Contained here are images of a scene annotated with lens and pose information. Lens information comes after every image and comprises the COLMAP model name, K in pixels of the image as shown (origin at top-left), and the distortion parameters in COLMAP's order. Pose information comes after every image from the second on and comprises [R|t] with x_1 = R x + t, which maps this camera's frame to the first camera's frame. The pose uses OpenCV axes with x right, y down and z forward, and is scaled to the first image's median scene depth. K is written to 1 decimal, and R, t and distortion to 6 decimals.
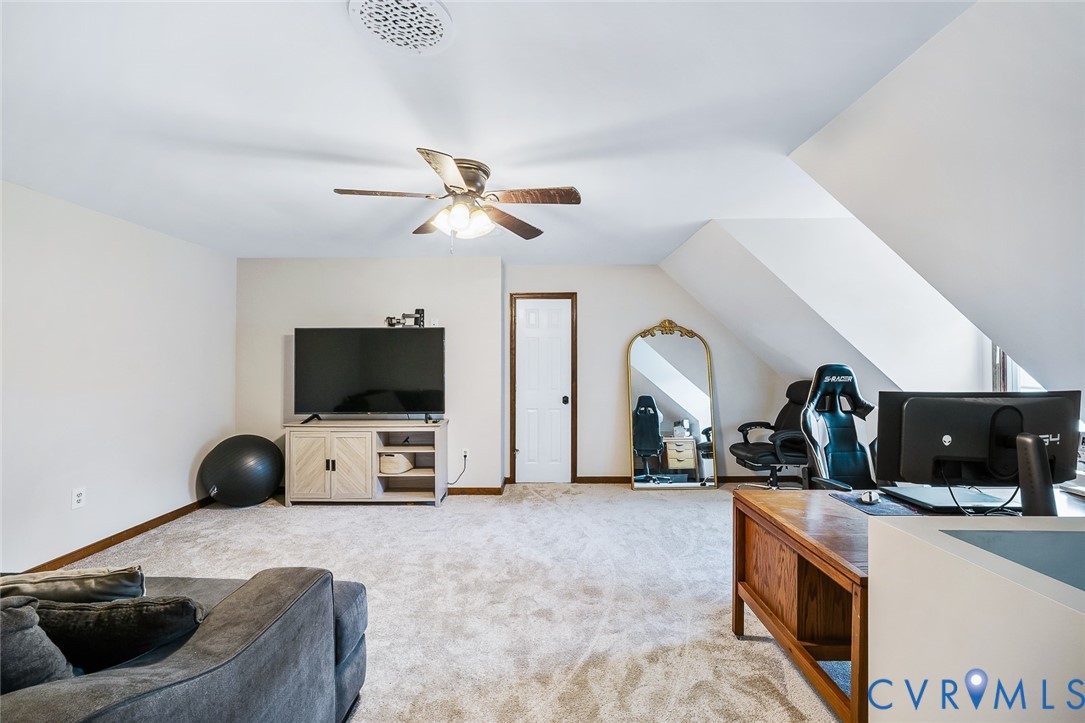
lens RADIAL K [[442.3, 0, 542.5], [0, 442.3, 361.5], [0, 0, 1]] dist [-0.001010, -0.000105]
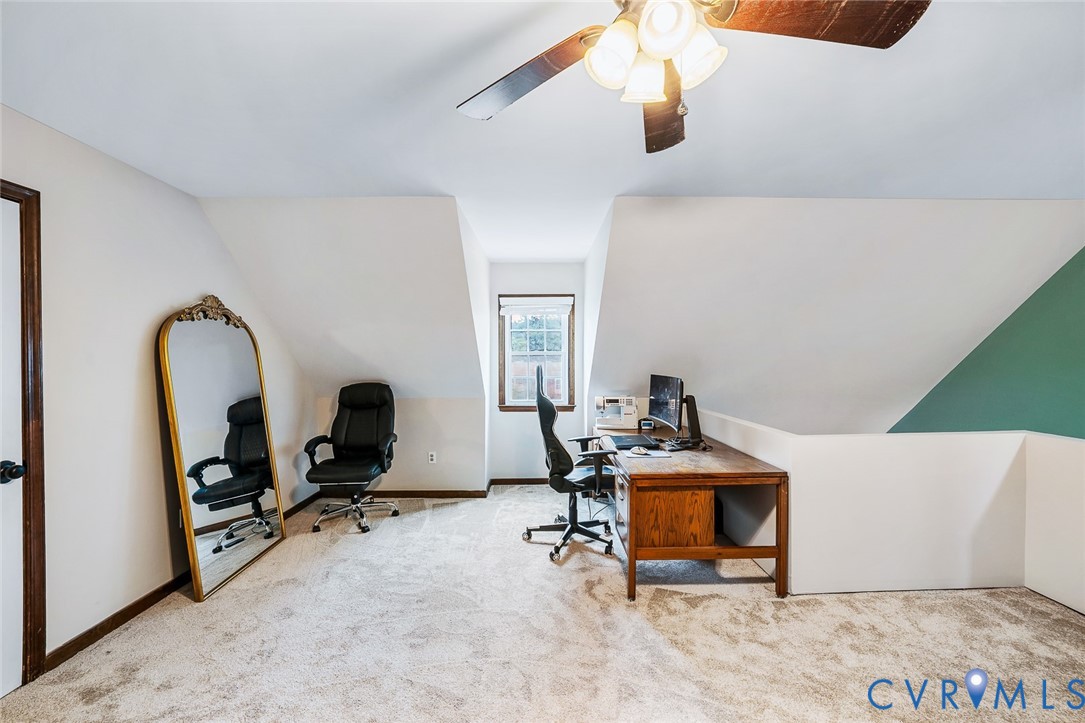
lens RADIAL K [[442.3, 0, 542.5], [0, 442.3, 361.5], [0, 0, 1]] dist [-0.001010, -0.000105]
pose [[-0.006768, -0.002460, 0.999974, -0.343967], [0.006742, 0.999974, 0.002505, -0.003125], [-0.999954, 0.006759, -0.006751, 0.590890]]
